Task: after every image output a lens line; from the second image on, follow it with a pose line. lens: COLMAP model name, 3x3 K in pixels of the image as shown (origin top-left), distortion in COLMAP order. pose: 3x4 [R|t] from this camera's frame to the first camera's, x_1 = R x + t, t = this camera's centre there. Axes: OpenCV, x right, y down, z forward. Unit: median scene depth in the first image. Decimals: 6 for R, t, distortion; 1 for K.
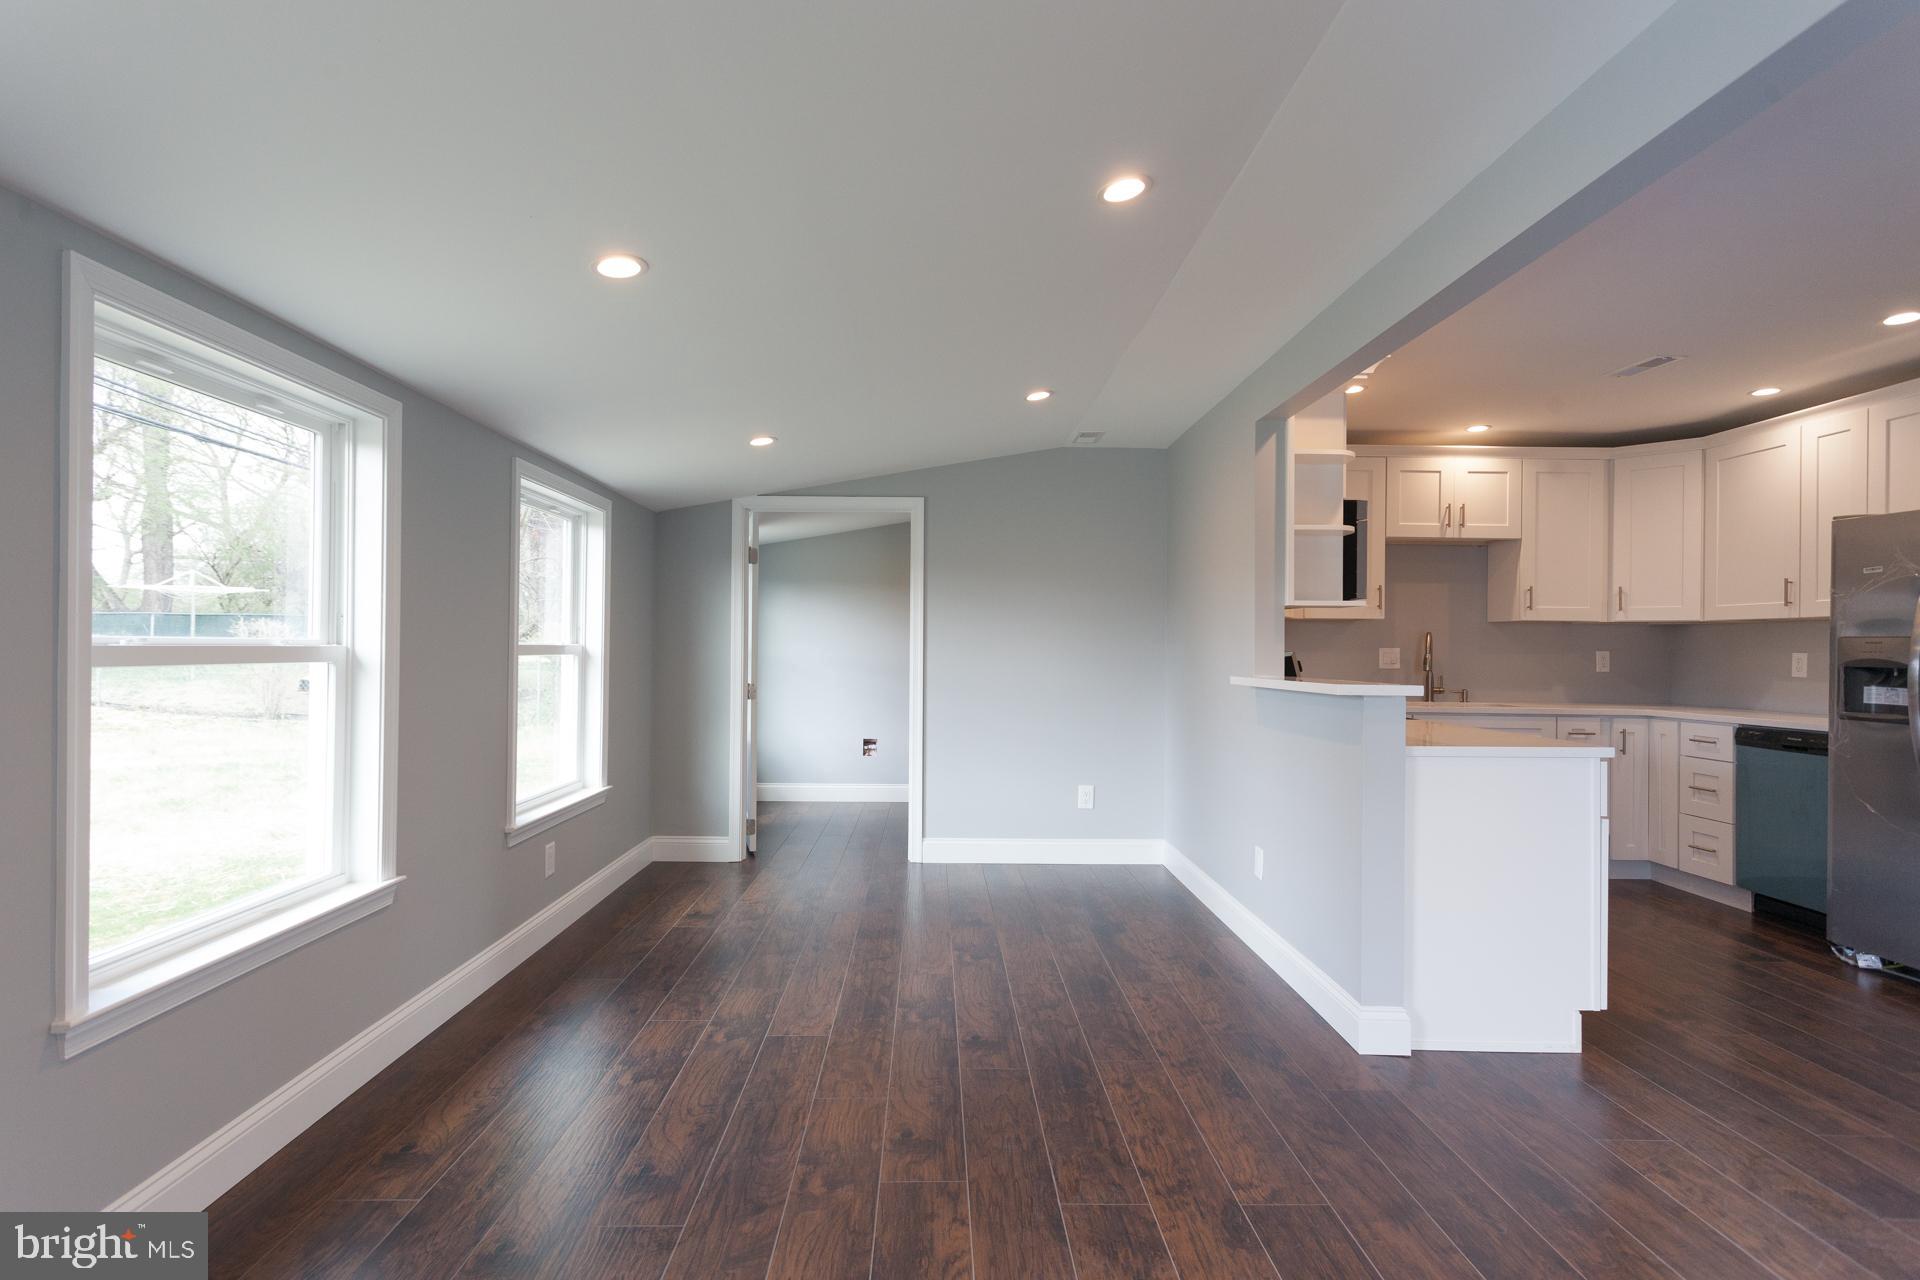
lens RADIAL K [[915.3, 0, 950.3], [0, 915.3, 642.5], [0, 0, 1]] dist [0.009939, -0.000049]
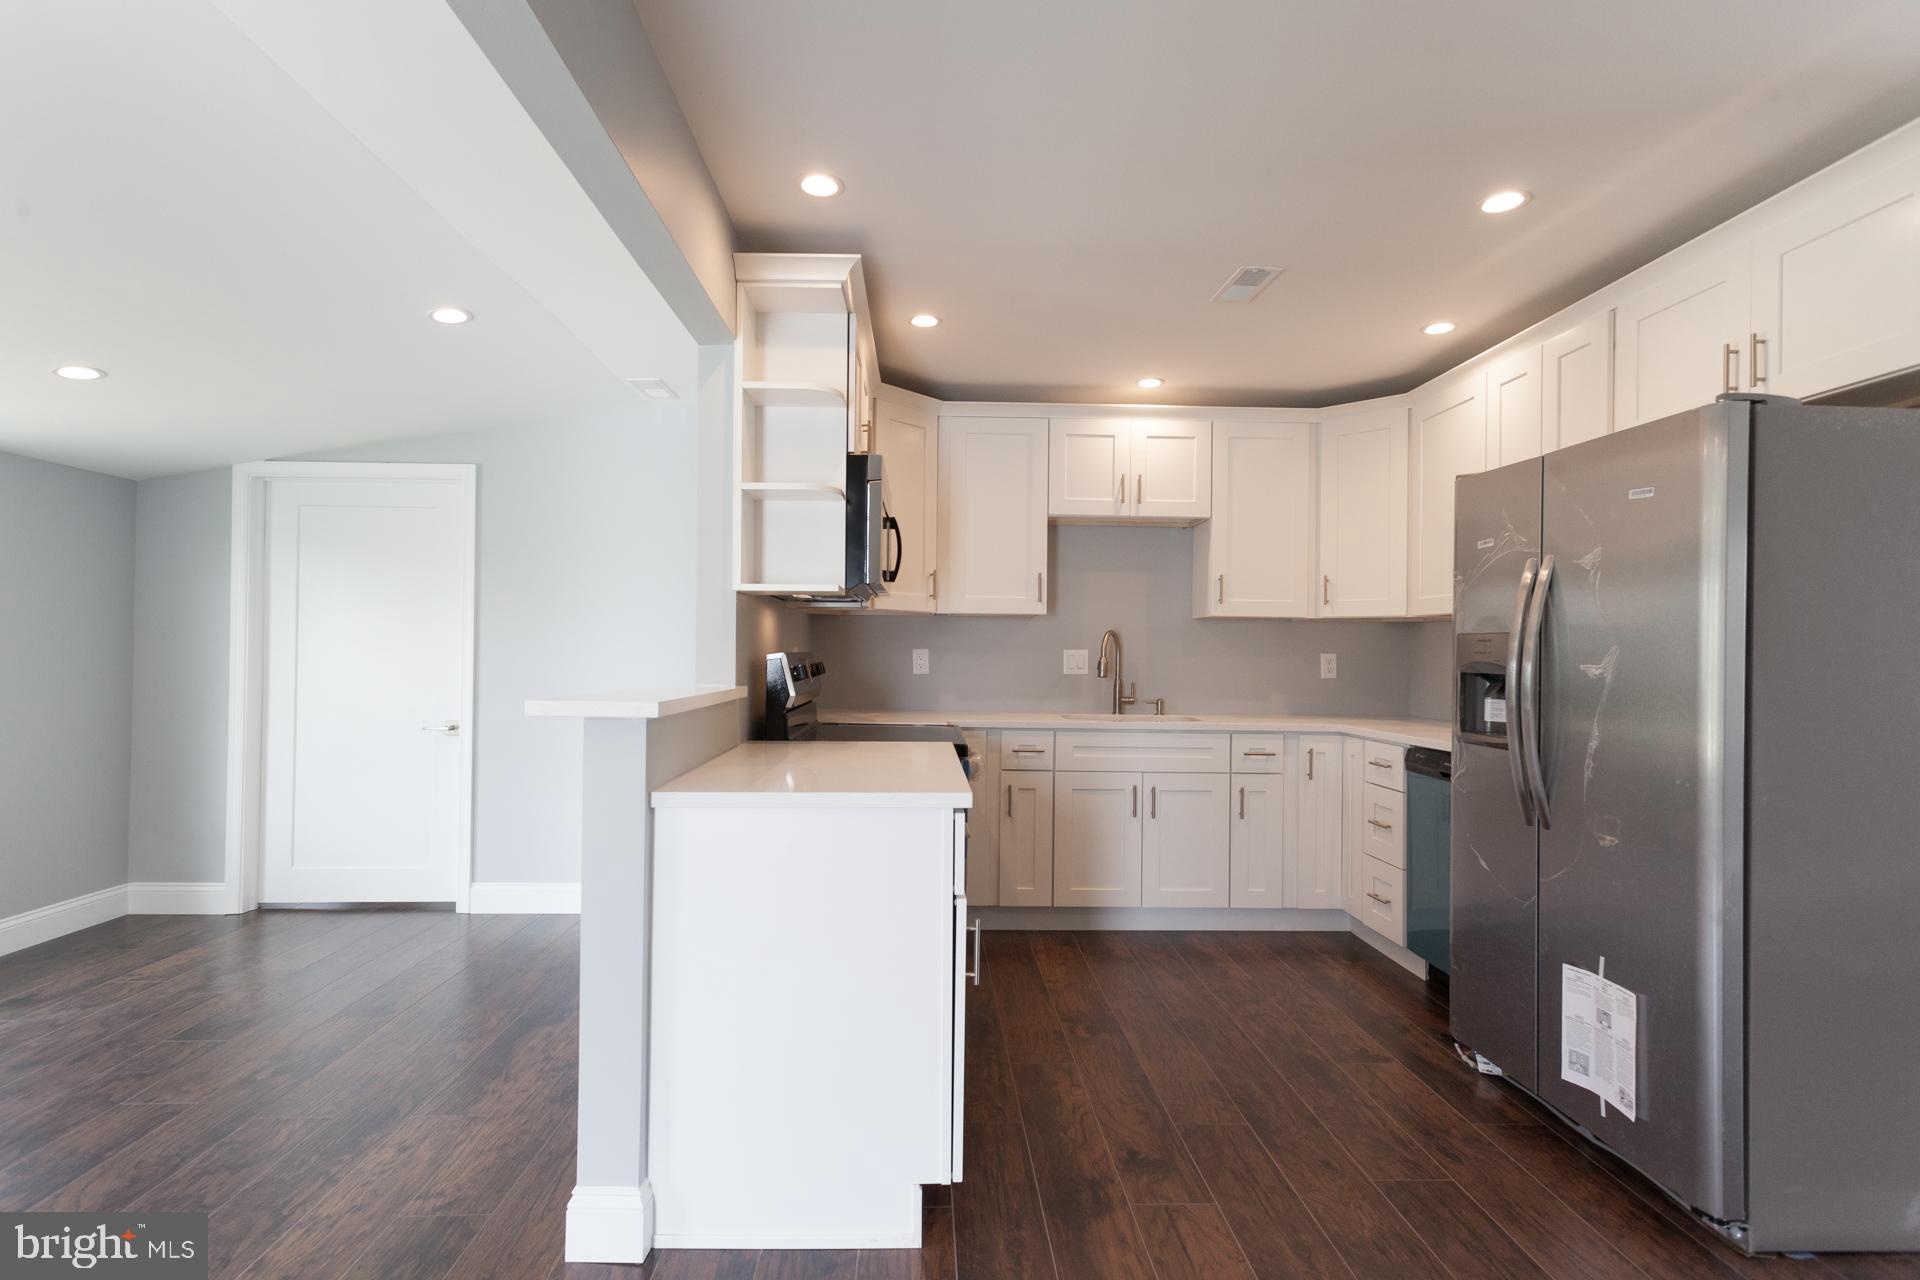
lens RADIAL K [[915.9, 0, 951.7], [0, 915.9, 643.3], [0, 0, 1]] dist [0.006029, 0.001333]
pose [[0.999918, 0.001099, 0.012793, 0.530602], [-0.001052, 0.999993, -0.003722, 0.005414], [-0.012797, 0.003708, 0.999911, 0.249850]]
